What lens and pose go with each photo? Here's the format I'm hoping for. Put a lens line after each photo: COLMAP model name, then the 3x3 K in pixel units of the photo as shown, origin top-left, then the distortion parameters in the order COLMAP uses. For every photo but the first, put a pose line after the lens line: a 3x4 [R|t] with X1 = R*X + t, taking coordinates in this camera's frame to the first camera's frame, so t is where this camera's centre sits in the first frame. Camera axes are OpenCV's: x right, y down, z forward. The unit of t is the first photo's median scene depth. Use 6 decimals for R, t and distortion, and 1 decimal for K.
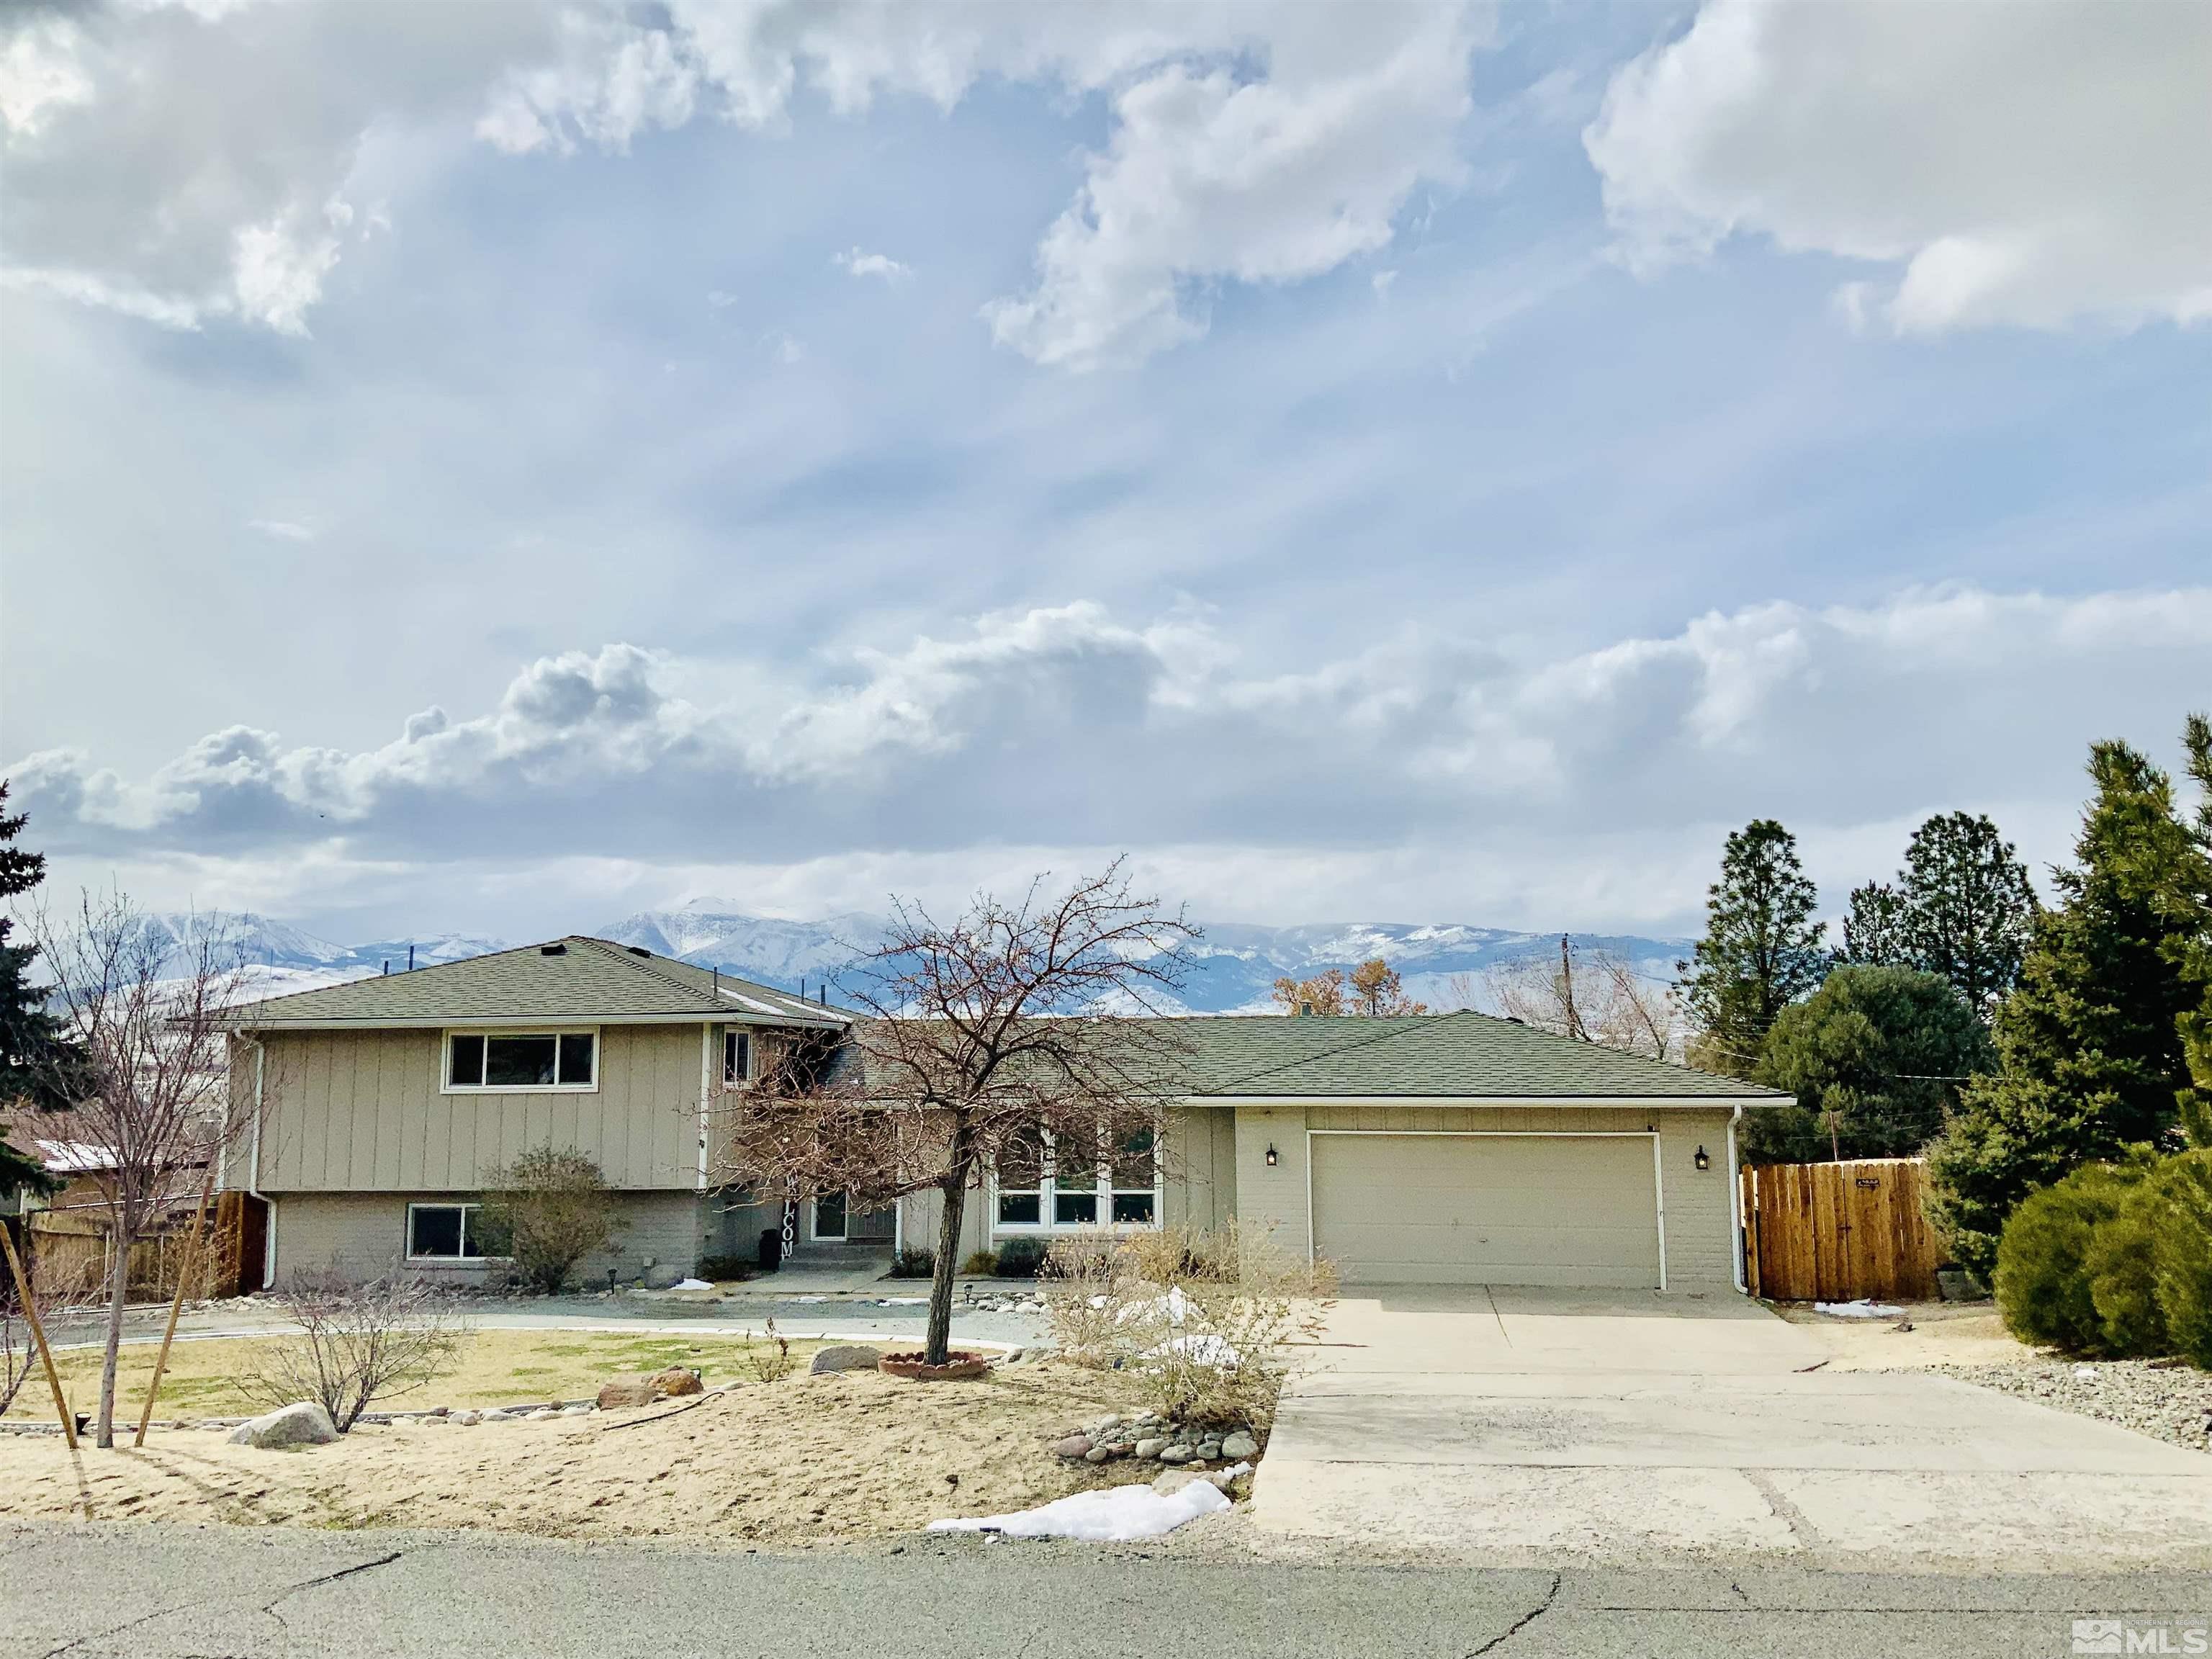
lens RADIAL K [[1860.9, 0, 1104.1], [0, 1860.9, 826.9], [0, 0, 1]] dist [0.011874, 0.000467]
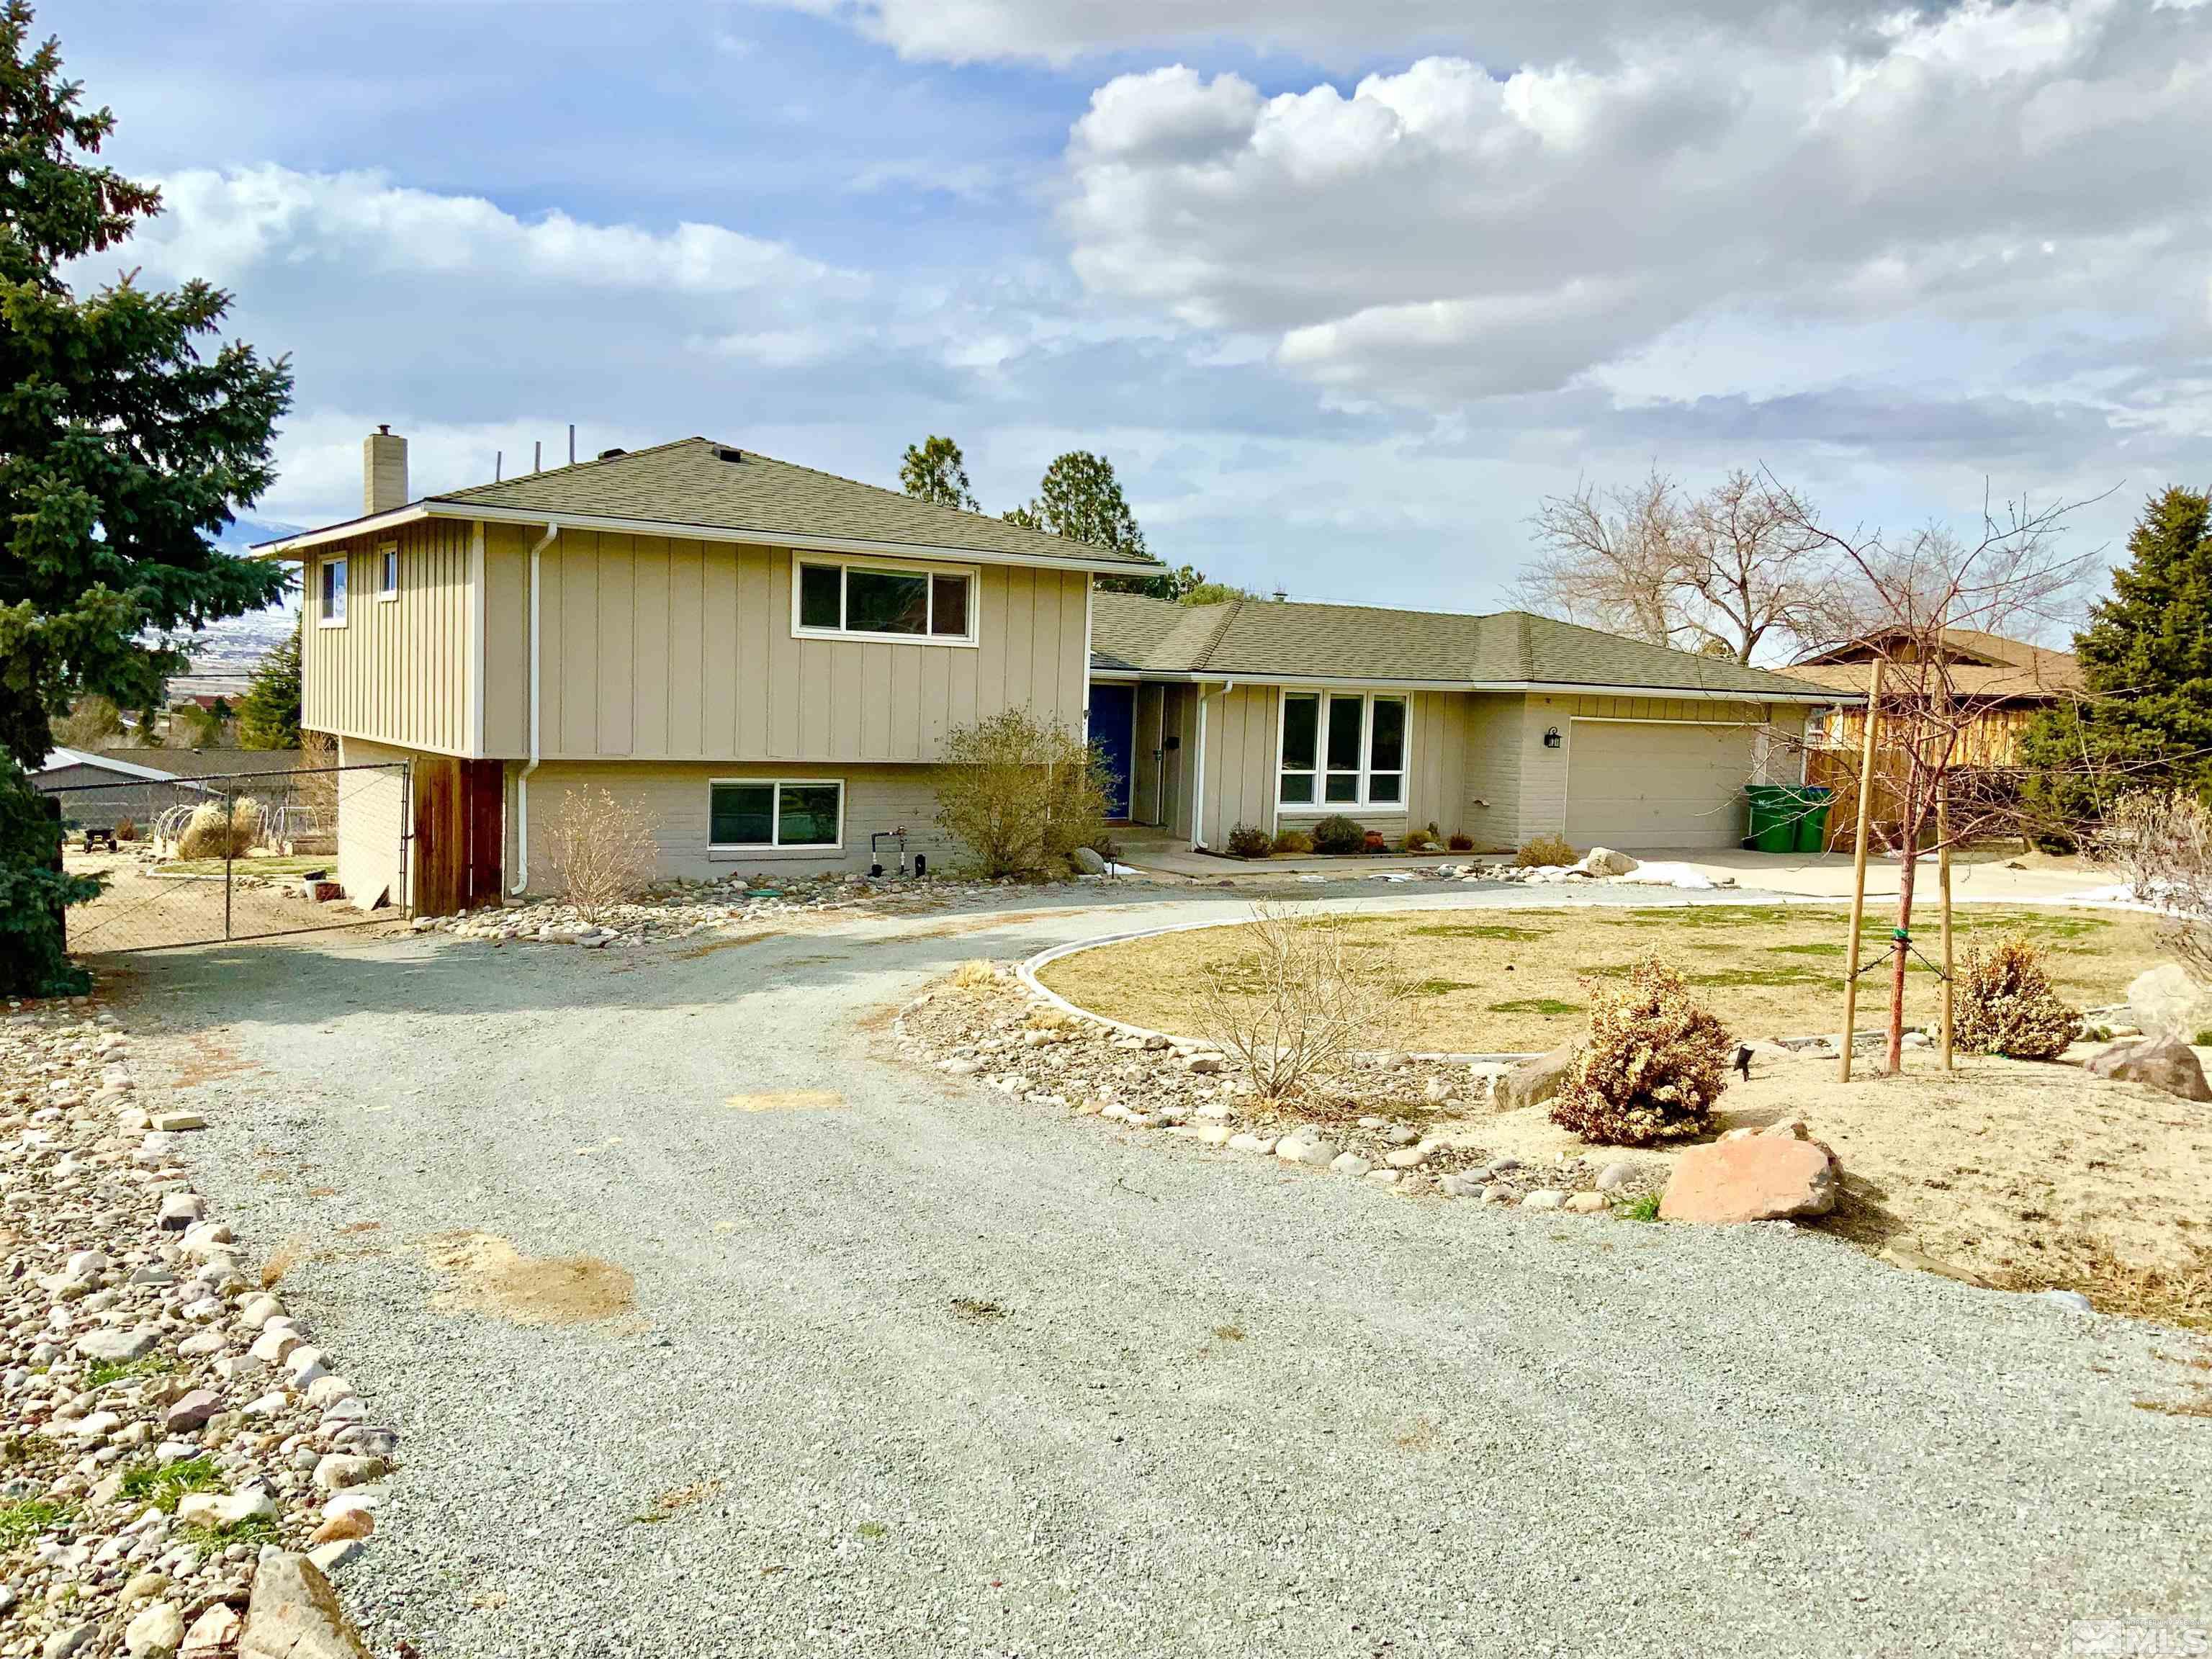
lens RADIAL K [[1860.9, 0, 1104.0], [0, 1860.9, 832.7], [0, 0, 1]] dist [0.011874, 0.000467]
pose [[0.758492, -0.011989, 0.651572, -0.755318], [-0.128463, 0.977462, 0.167529, 0.076939], [-0.638895, -0.210773, 0.739857, 0.335216]]
